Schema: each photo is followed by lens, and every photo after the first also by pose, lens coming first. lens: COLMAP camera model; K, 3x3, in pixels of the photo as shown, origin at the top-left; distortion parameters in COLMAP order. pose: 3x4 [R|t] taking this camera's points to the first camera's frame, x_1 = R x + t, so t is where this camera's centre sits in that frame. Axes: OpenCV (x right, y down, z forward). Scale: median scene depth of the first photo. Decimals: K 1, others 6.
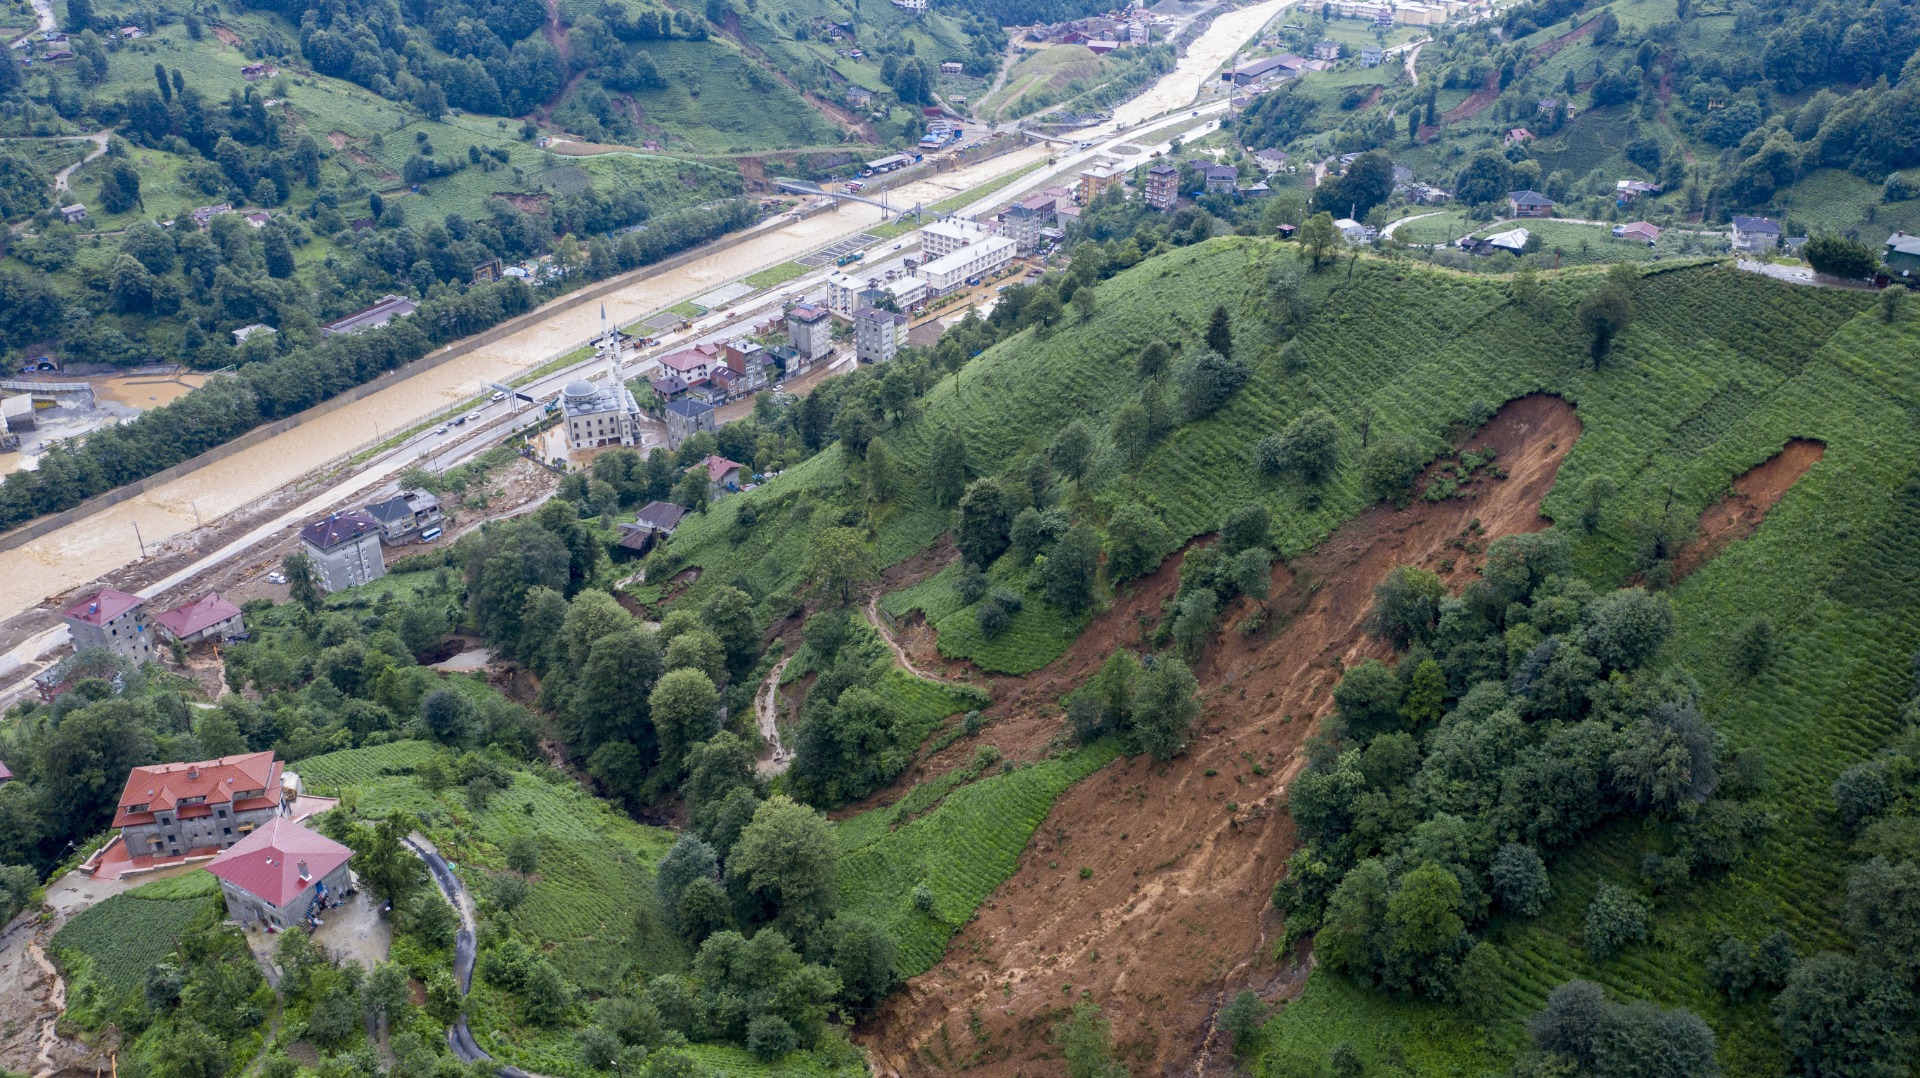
lens RADIAL K [[1525.6, 0, 954.4], [0, 1525.6, 543.1], [0, 0, 1]] dist [-0.011067, 0.010827]
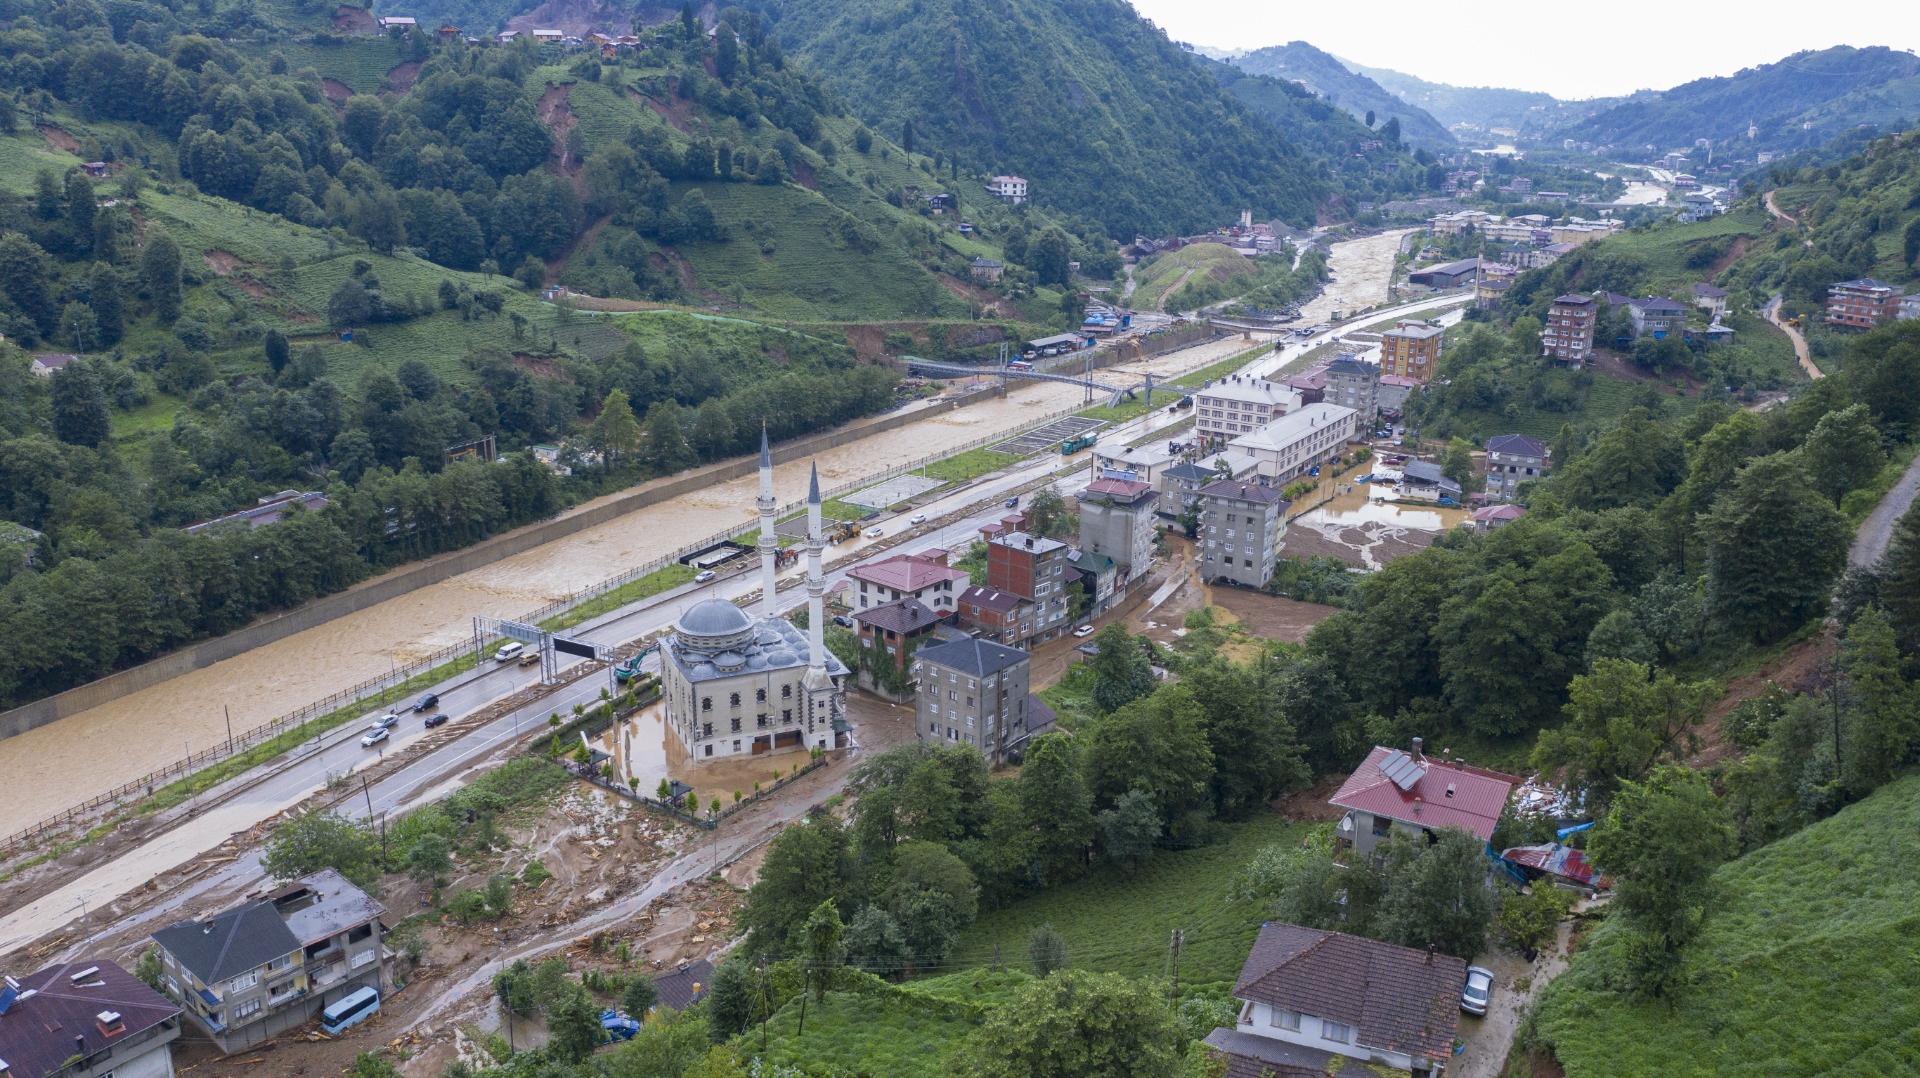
lens RADIAL K [[1525.6, 0, 969.0], [0, 1525.6, 539.5], [0, 0, 1]] dist [-0.011067, 0.010827]
pose [[0.997961, -0.011903, 0.062714, -0.160727], [0.025150, 0.976311, -0.214904, -0.022756], [-0.058671, 0.216043, 0.974620, 0.454262]]
